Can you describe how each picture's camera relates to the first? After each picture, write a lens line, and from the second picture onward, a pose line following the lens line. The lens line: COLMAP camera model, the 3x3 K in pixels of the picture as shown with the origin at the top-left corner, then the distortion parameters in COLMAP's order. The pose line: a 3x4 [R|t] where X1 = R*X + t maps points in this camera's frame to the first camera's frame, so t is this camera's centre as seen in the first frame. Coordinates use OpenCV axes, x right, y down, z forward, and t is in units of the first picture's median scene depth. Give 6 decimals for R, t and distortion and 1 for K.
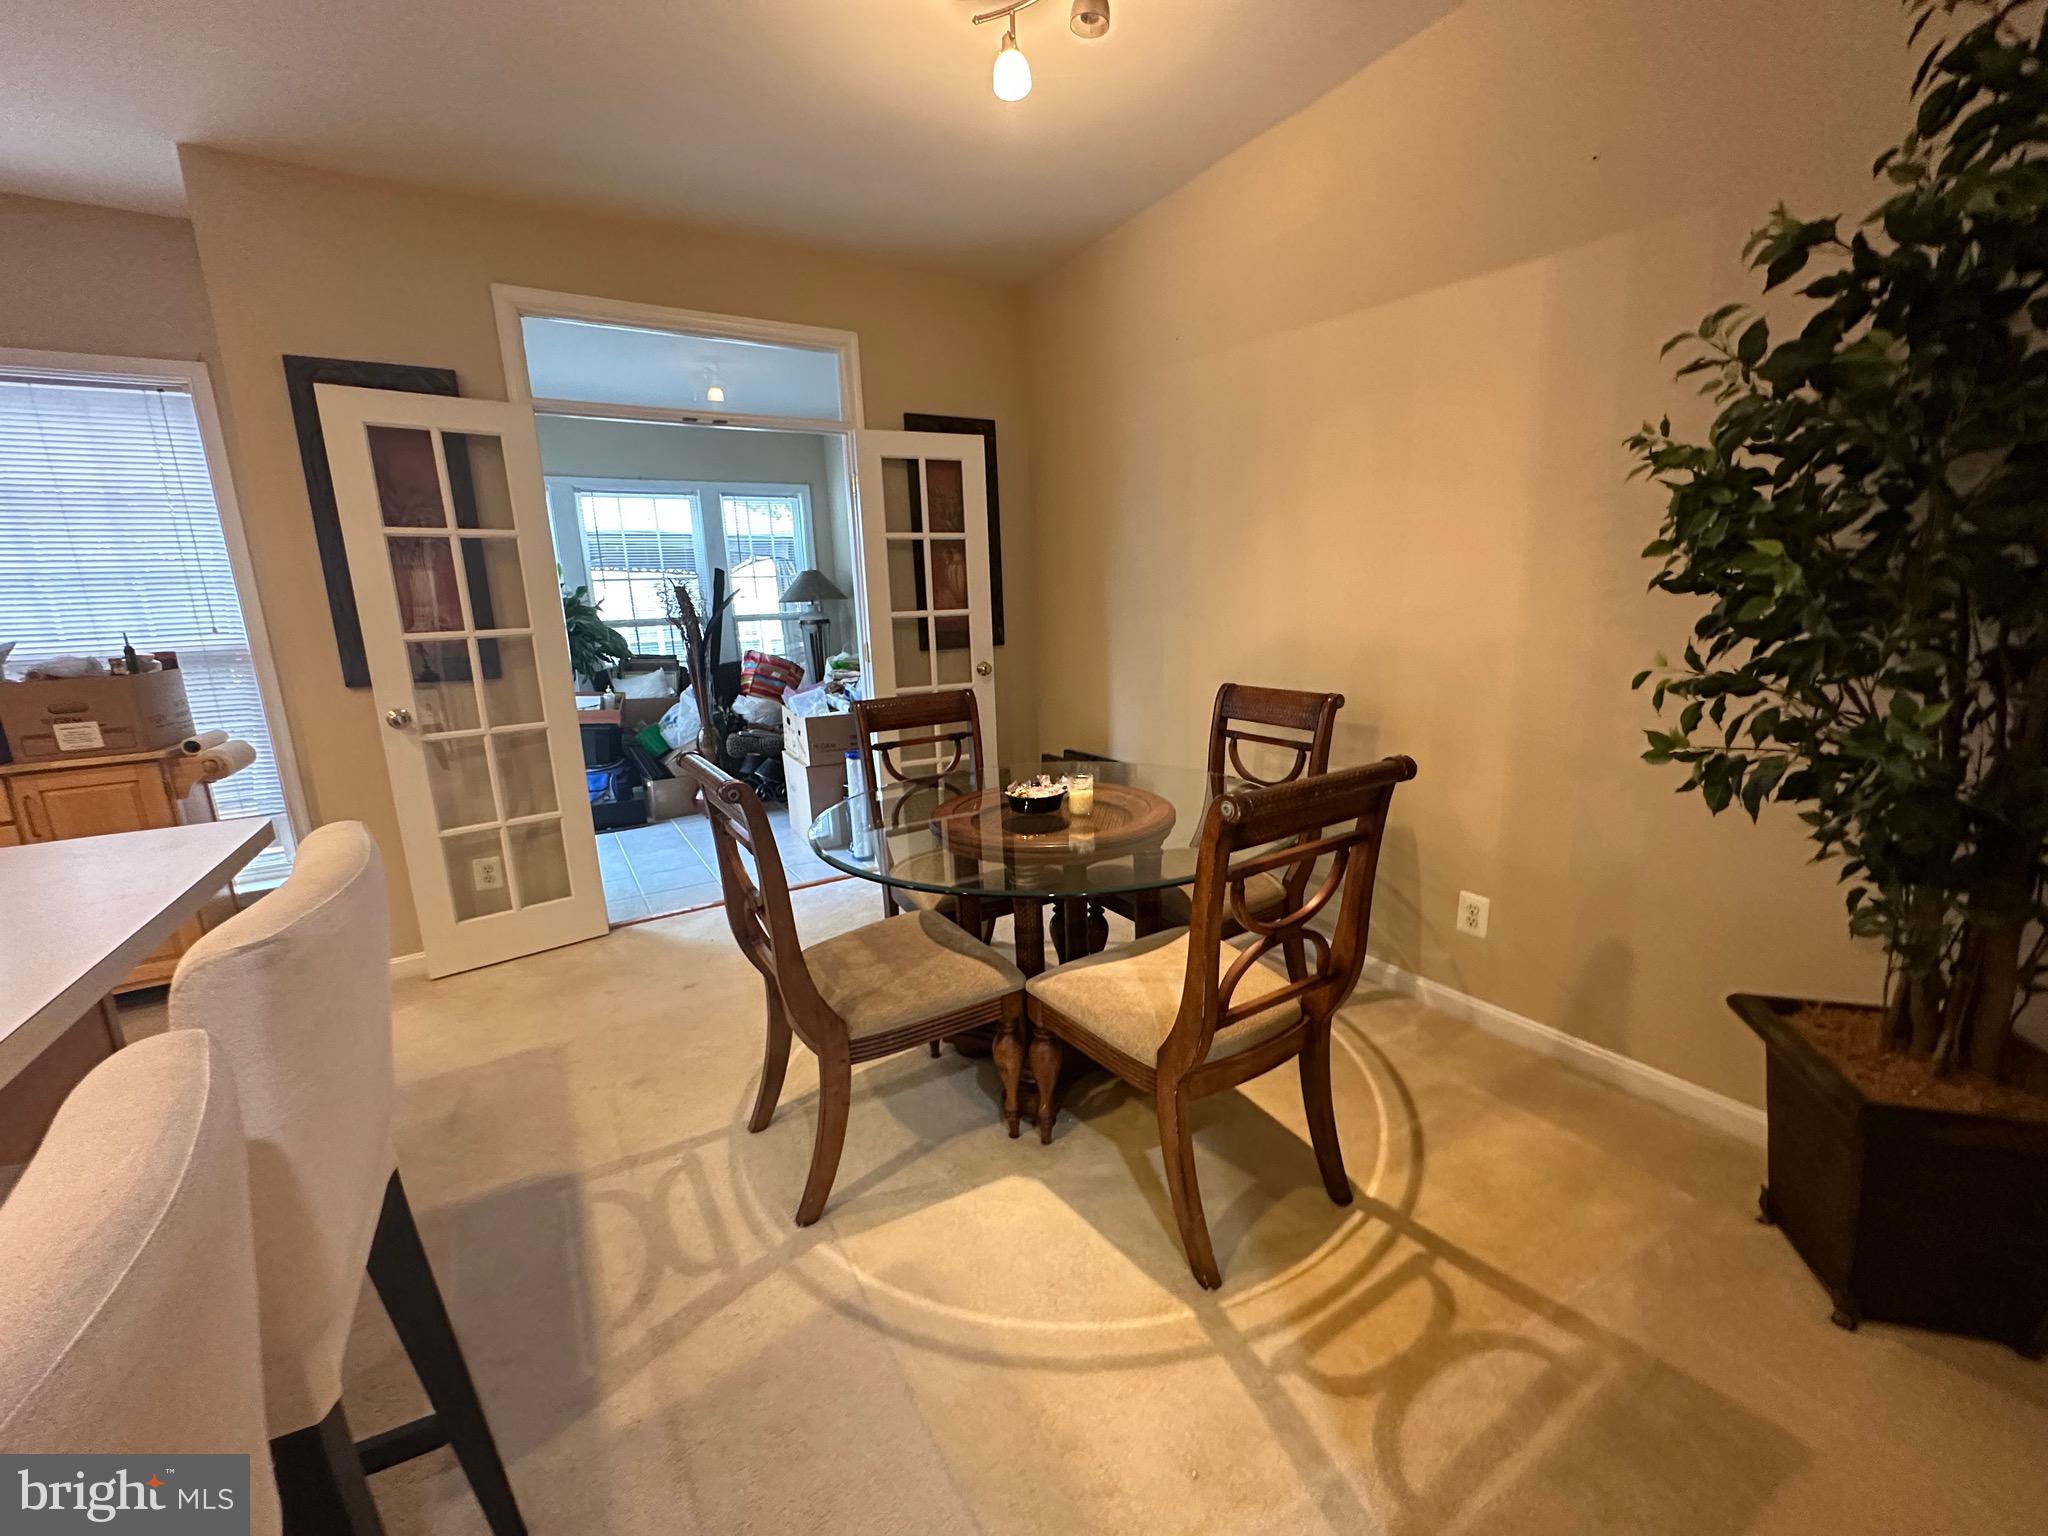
lens RADIAL K [[821.3, 0, 1020.6], [0, 821.3, 762.6], [0, 0, 1]] dist [-0.001996, -0.000119]
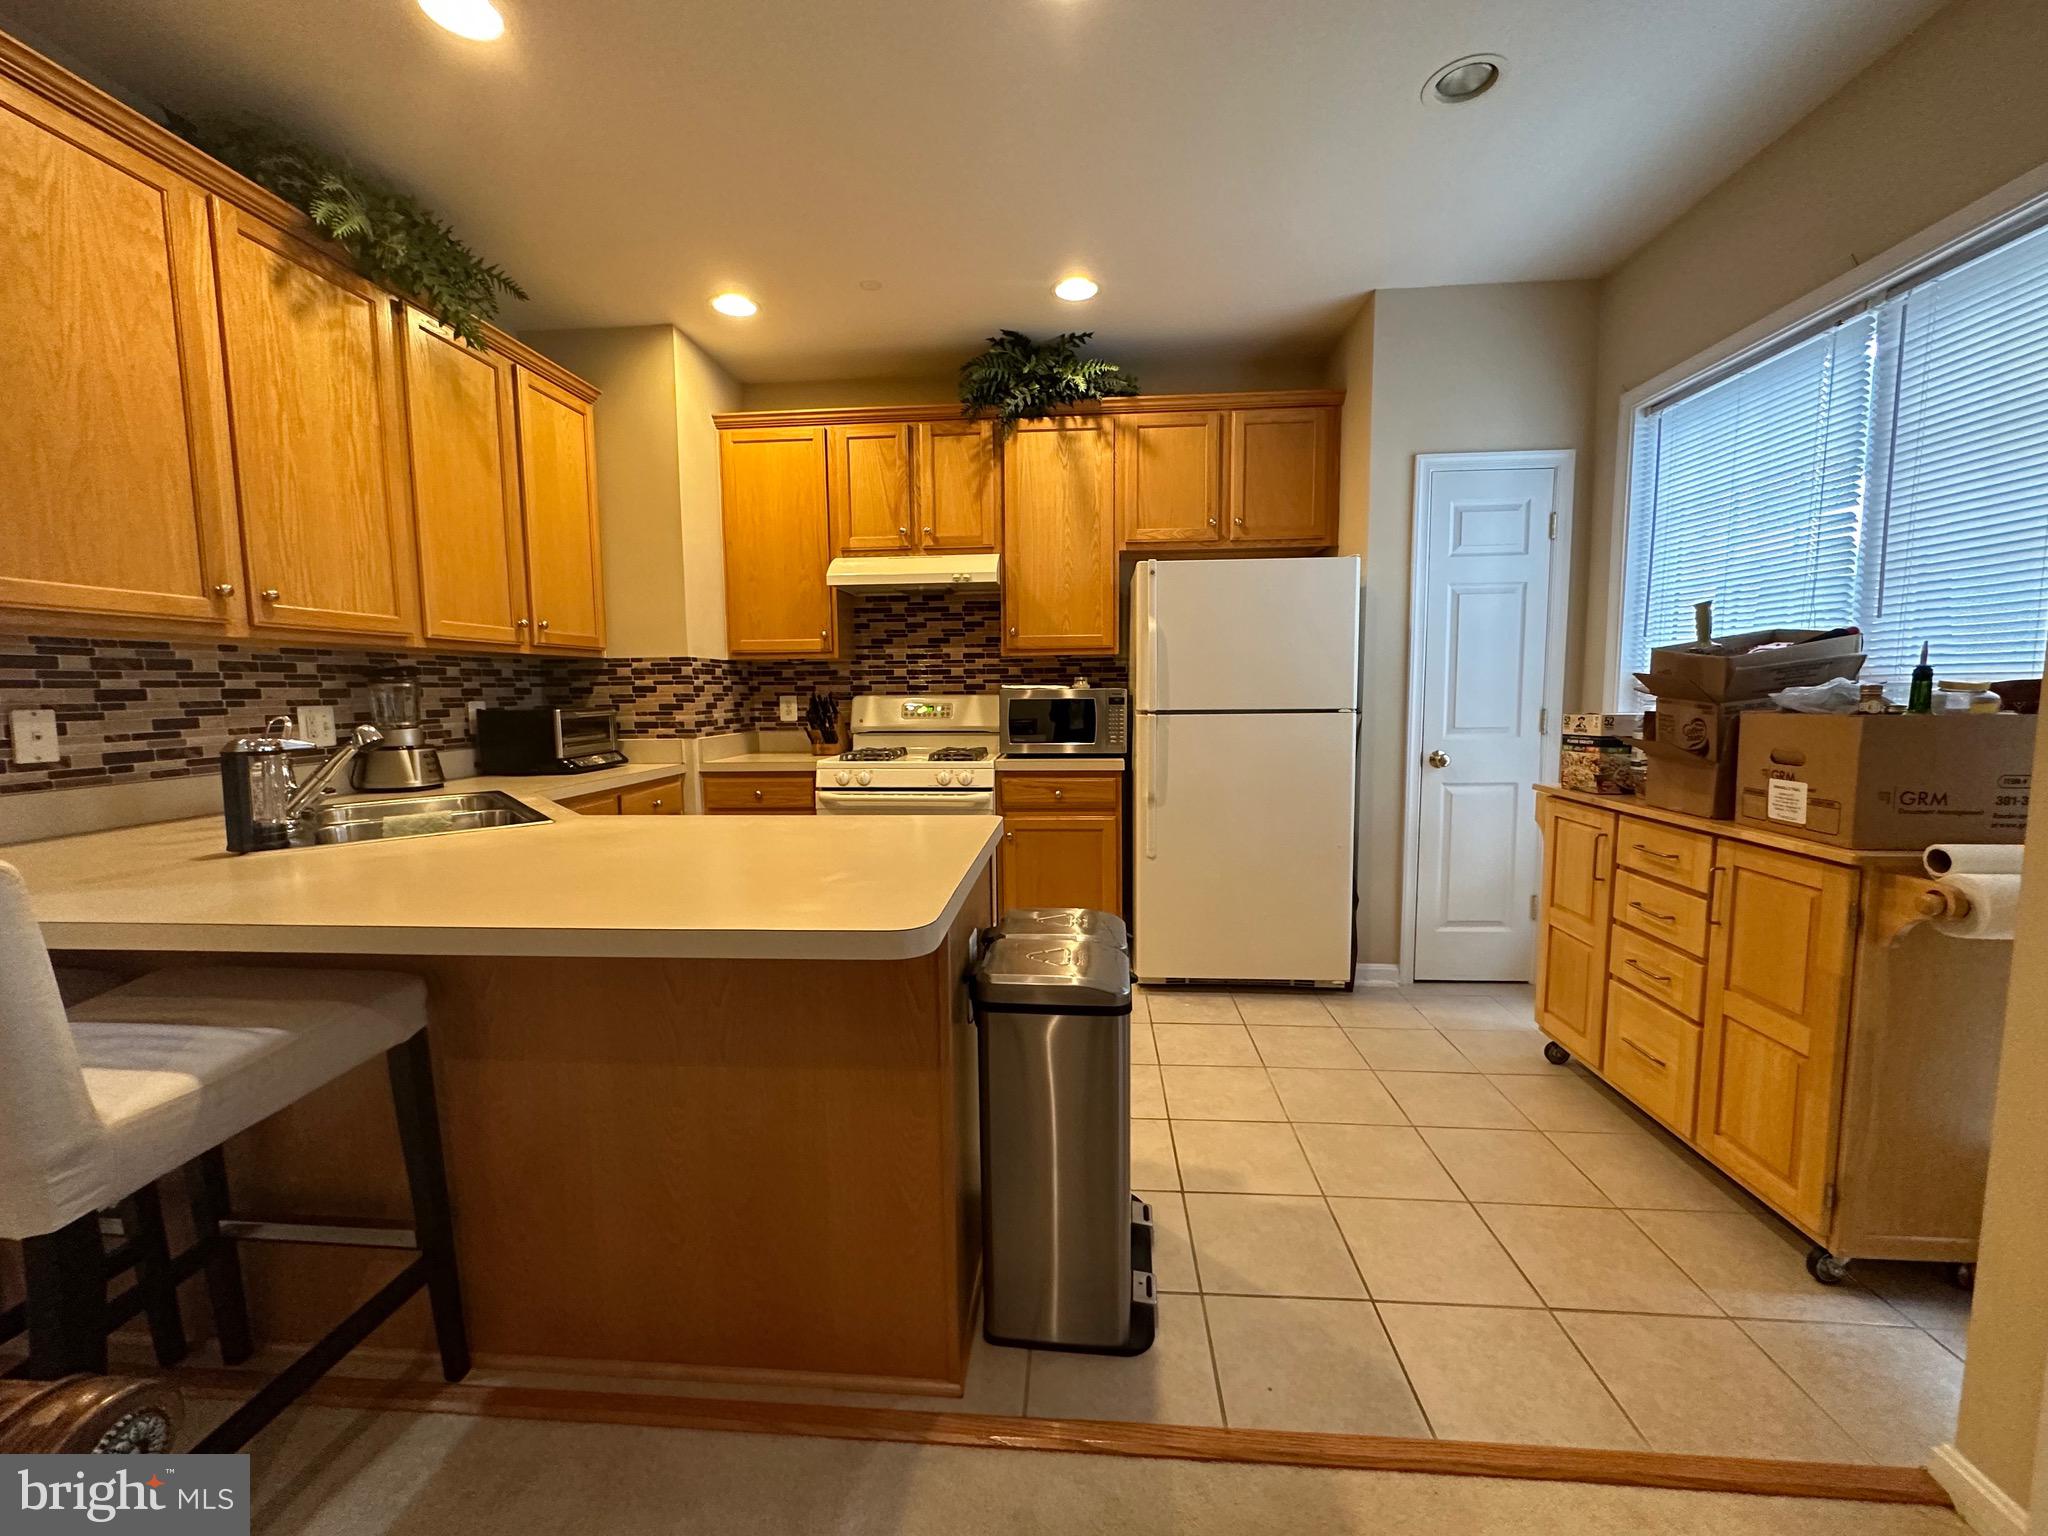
lens RADIAL K [[821.3, 0, 1023.5], [0, 821.3, 764.4], [0, 0, 1]] dist [-0.001996, -0.000119]
pose [[-0.588576, 0.122616, -0.799089, -0.252693], [-0.123442, 0.963210, 0.238721, -0.125022], [0.798962, 0.239147, -0.551786, 0.774432]]
